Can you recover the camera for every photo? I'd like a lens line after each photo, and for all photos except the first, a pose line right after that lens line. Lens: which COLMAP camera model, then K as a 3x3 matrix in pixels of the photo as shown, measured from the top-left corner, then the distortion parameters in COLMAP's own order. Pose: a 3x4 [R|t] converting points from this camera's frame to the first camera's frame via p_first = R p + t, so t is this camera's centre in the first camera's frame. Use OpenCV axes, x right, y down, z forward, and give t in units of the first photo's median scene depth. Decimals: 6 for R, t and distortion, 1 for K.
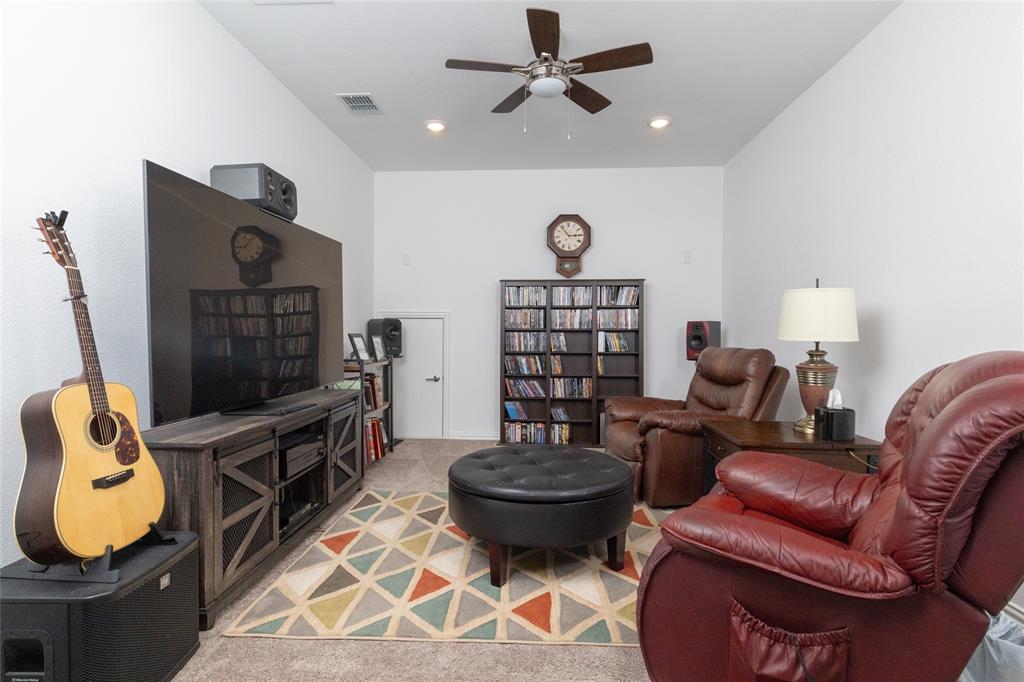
lens RADIAL K [[499.9, 0, 513.5], [0, 499.9, 339.6], [0, 0, 1]] dist [-0.000129, 0.000658]
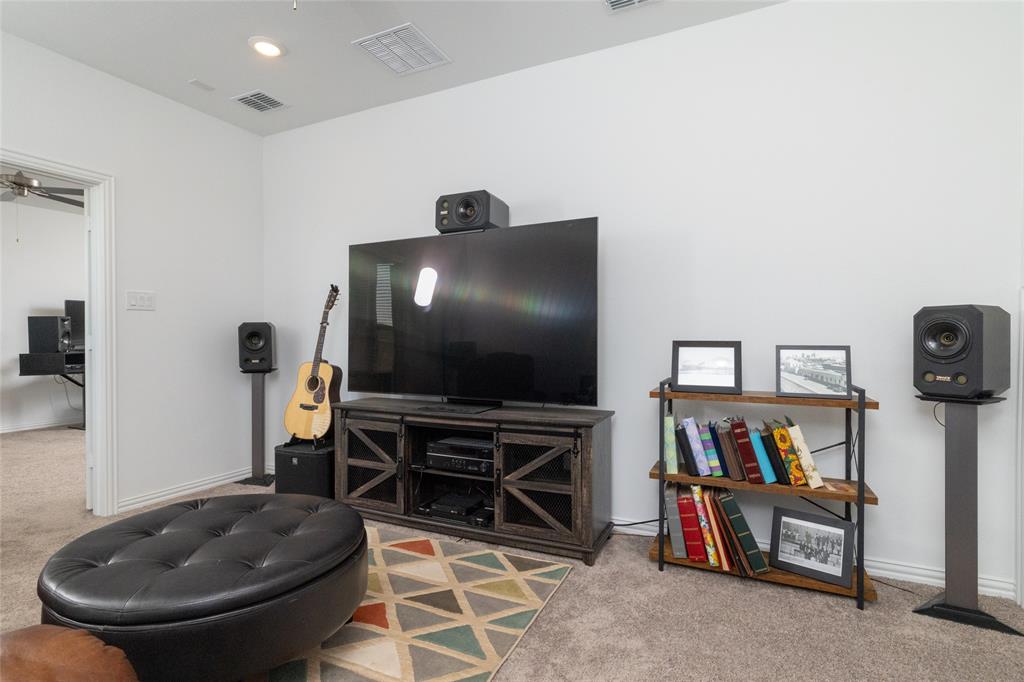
lens RADIAL K [[499.9, 0, 513.0], [0, 499.9, 338.6], [0, 0, 1]] dist [-0.000129, 0.000658]
pose [[-0.380306, 0.004509, -0.924850, 0.574540], [-0.010211, 0.999907, 0.009073, -0.028832], [0.924804, 0.012894, -0.380224, 1.765968]]
